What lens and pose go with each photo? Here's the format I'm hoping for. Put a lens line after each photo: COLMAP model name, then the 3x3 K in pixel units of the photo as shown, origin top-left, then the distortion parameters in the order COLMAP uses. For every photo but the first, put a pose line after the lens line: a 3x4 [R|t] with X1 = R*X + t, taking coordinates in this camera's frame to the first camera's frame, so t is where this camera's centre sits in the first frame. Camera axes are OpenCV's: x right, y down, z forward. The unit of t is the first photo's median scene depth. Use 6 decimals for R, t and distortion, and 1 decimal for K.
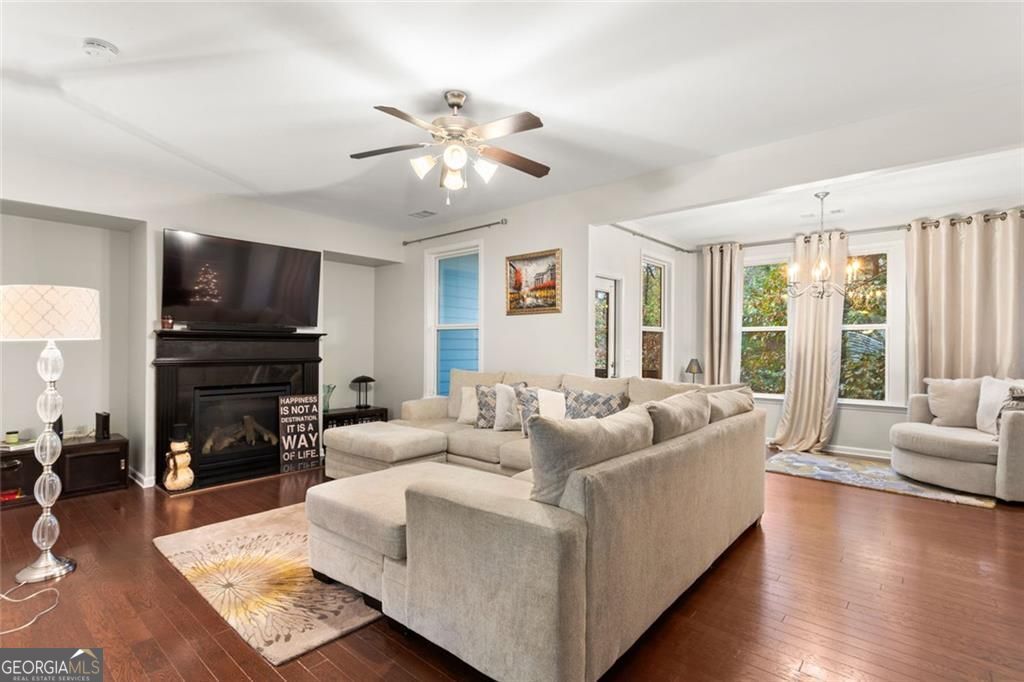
lens RADIAL K [[490.4, 0, 505.4], [0, 490.4, 347.5], [0, 0, 1]] dist [0.000507, 0.001692]
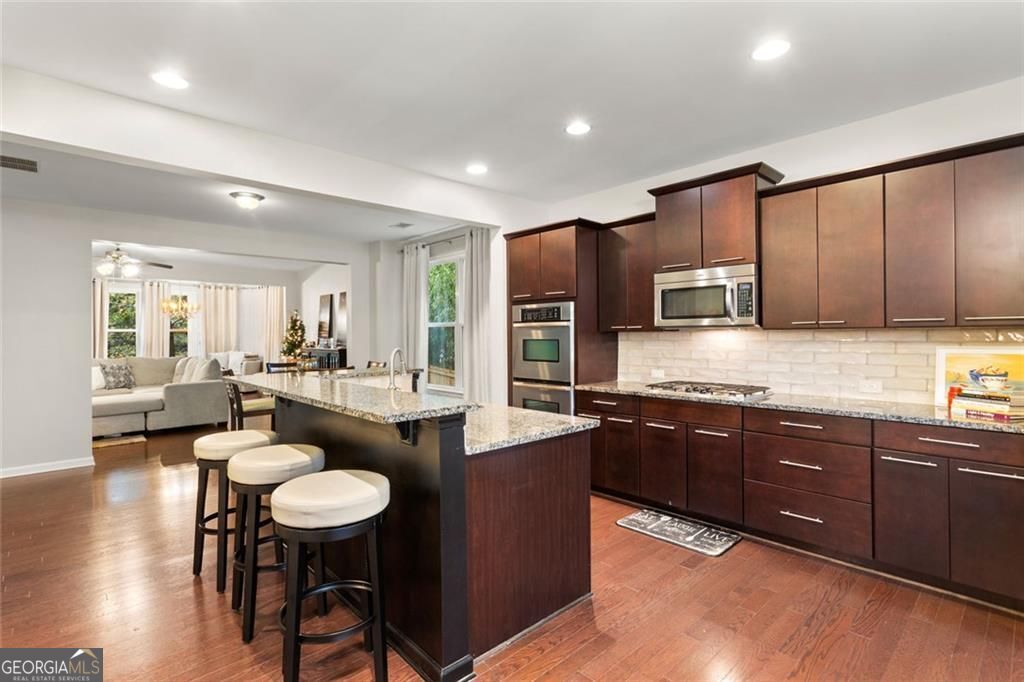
lens RADIAL K [[490.4, 0, 515.3], [0, 490.4, 334.4], [0, 0, 1]] dist [0.000507, 0.001692]
pose [[0.094513, -0.005973, 0.995506, -1.377293], [0.009859, 0.999939, 0.005064, -0.024664], [-0.995475, 0.009336, 0.094566, -0.698908]]
